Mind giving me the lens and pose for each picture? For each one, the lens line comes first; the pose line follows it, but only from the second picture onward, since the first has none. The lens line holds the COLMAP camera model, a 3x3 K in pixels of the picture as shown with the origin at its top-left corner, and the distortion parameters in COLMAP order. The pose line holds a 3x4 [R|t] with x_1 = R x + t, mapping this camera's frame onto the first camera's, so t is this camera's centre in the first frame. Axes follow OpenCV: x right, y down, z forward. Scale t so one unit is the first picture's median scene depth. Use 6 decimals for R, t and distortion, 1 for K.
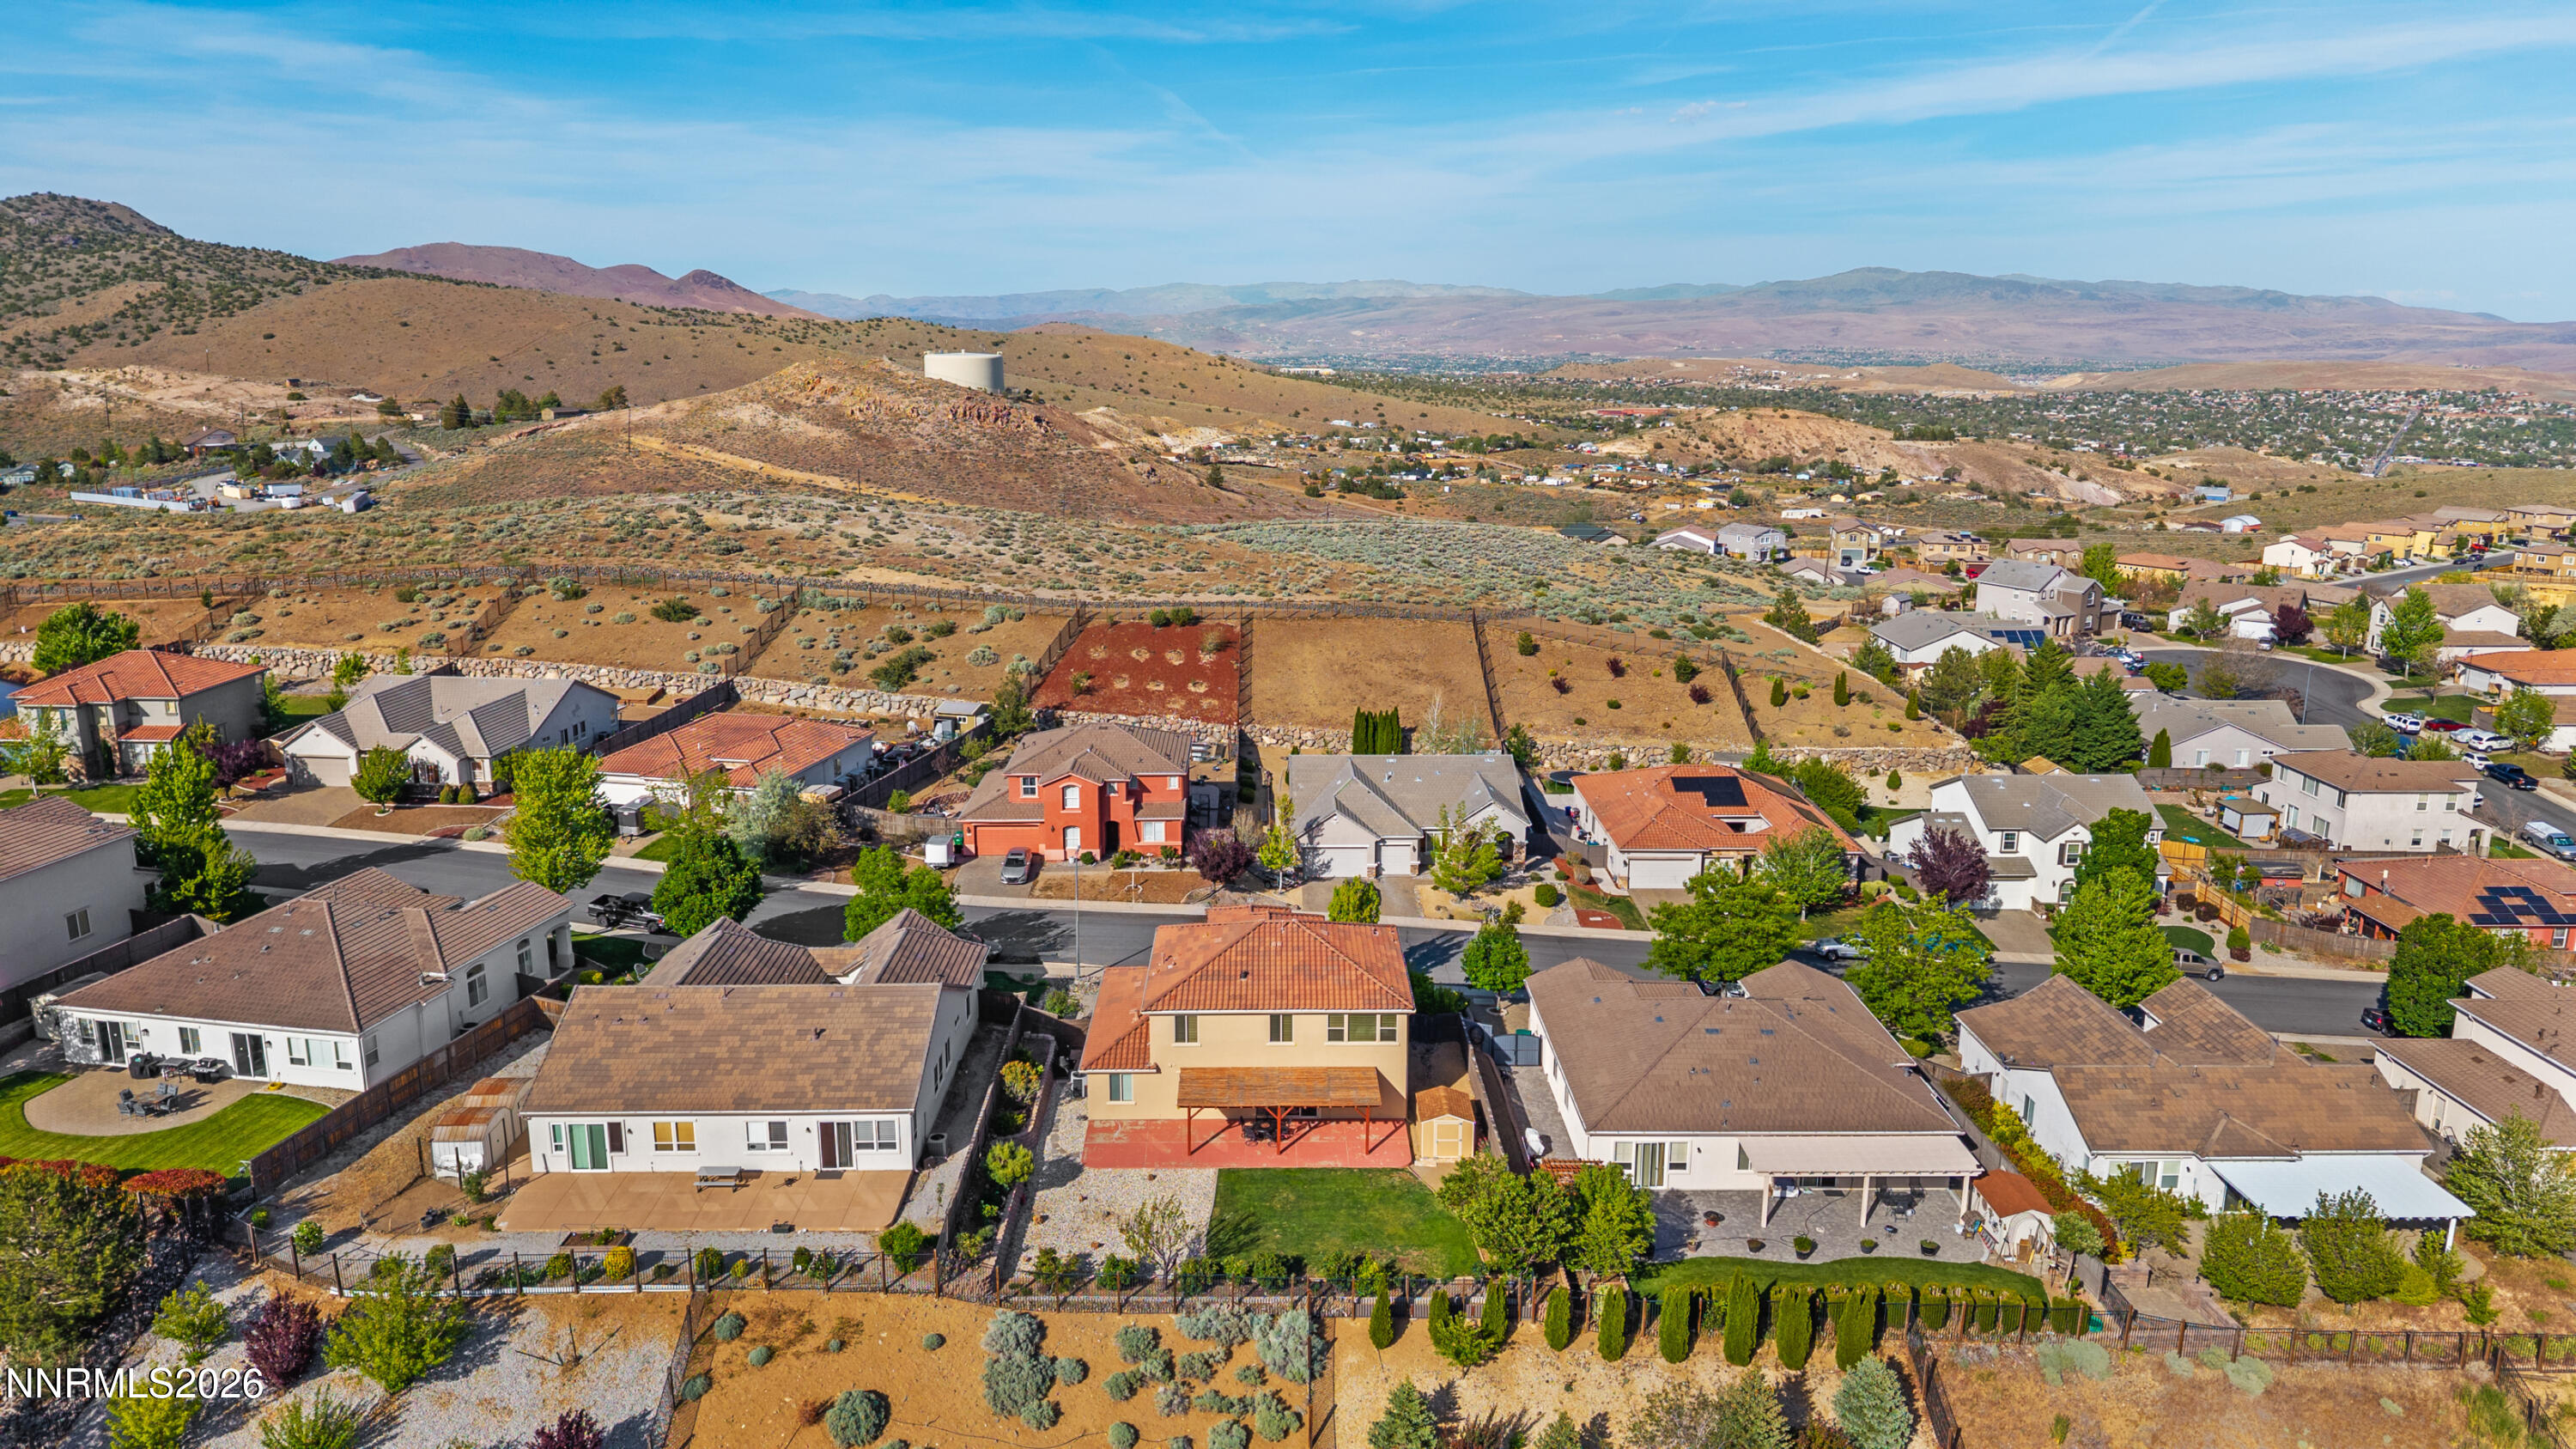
lens RADIAL K [[1707.4, 0, 1288.0], [0, 1707.4, 724.5], [0, 0, 1]] dist [0.049822, -0.044494]
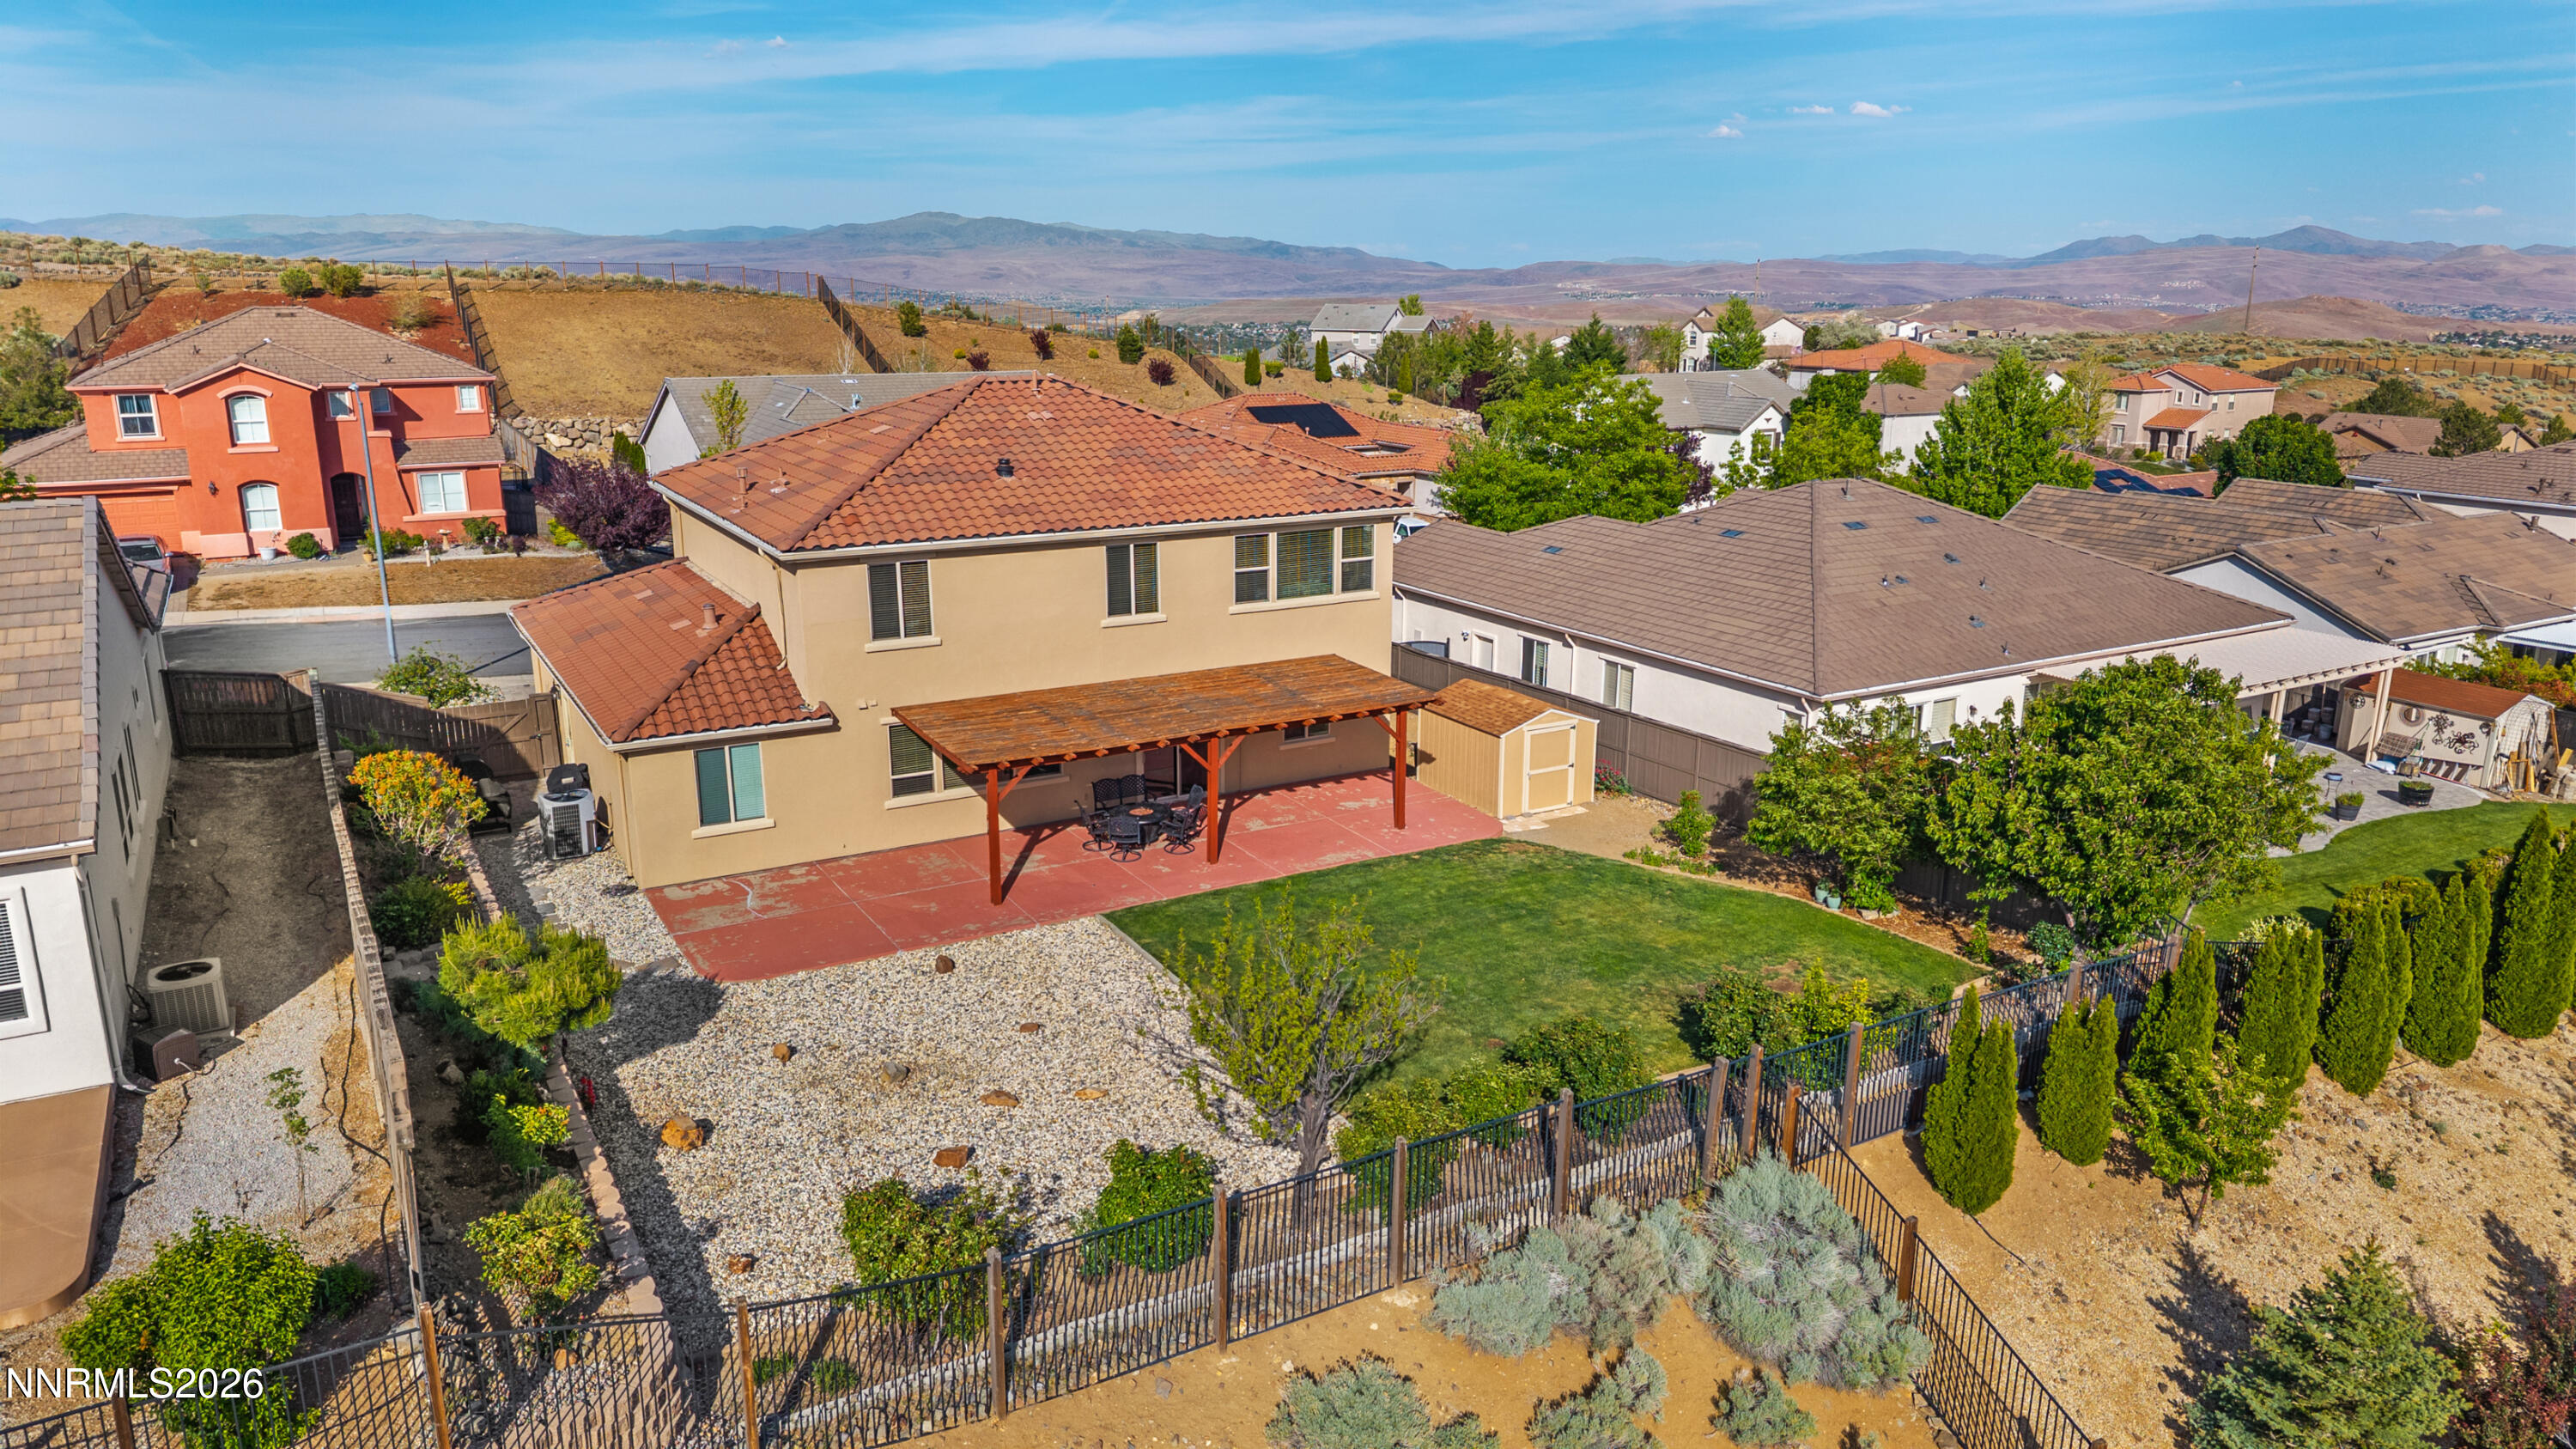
lens RADIAL K [[1707.4, 0, 1288.0], [0, 1707.4, 724.5], [0, 0, 1]] dist [0.049822, -0.044494]
pose [[0.868714, -0.123959, 0.479552, -0.115905], [0.111559, 0.992268, 0.054400, 0.132942], [-0.482587, 0.006240, 0.875826, 0.430593]]
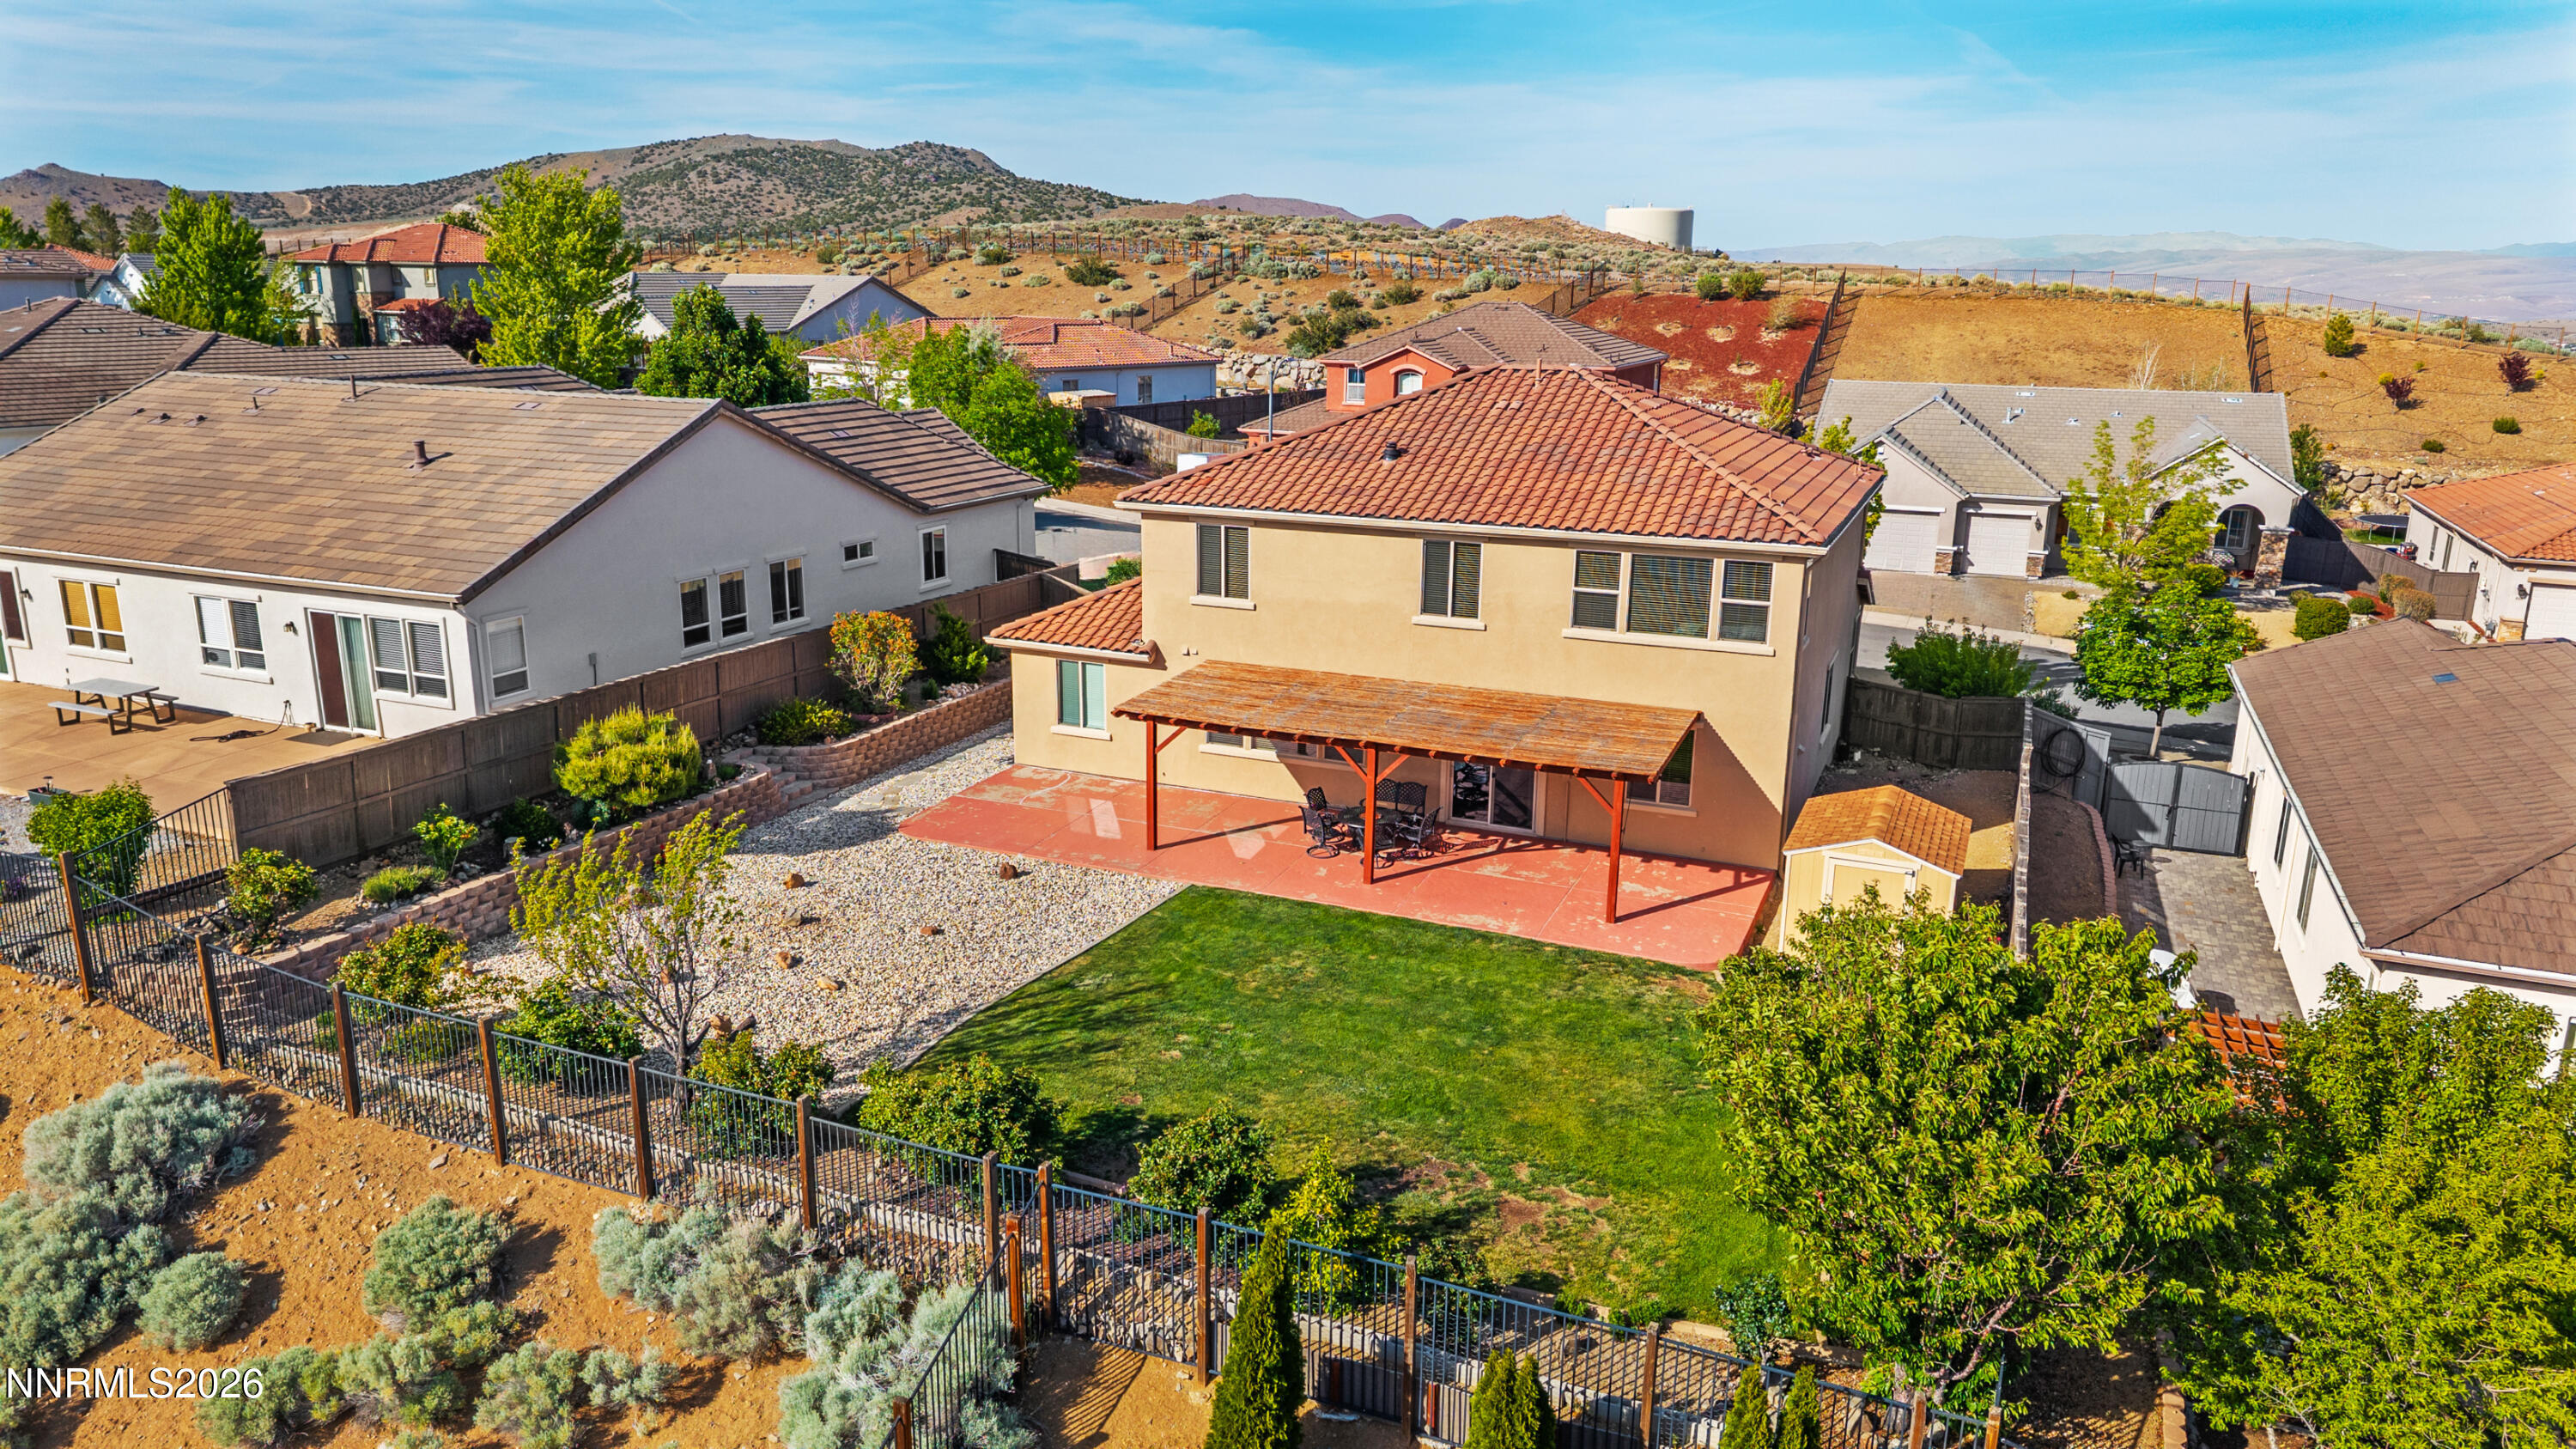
lens RADIAL K [[1698.8, 0, 1288.0], [0, 1698.8, 724.5], [0, 0, 1]] dist [0.061116, -0.079538]
pose [[0.912802, 0.110325, -0.393218, 0.078129], [-0.101938, 0.993894, 0.042220, 0.135467], [0.395475, 0.001546, 0.918475, 0.438683]]
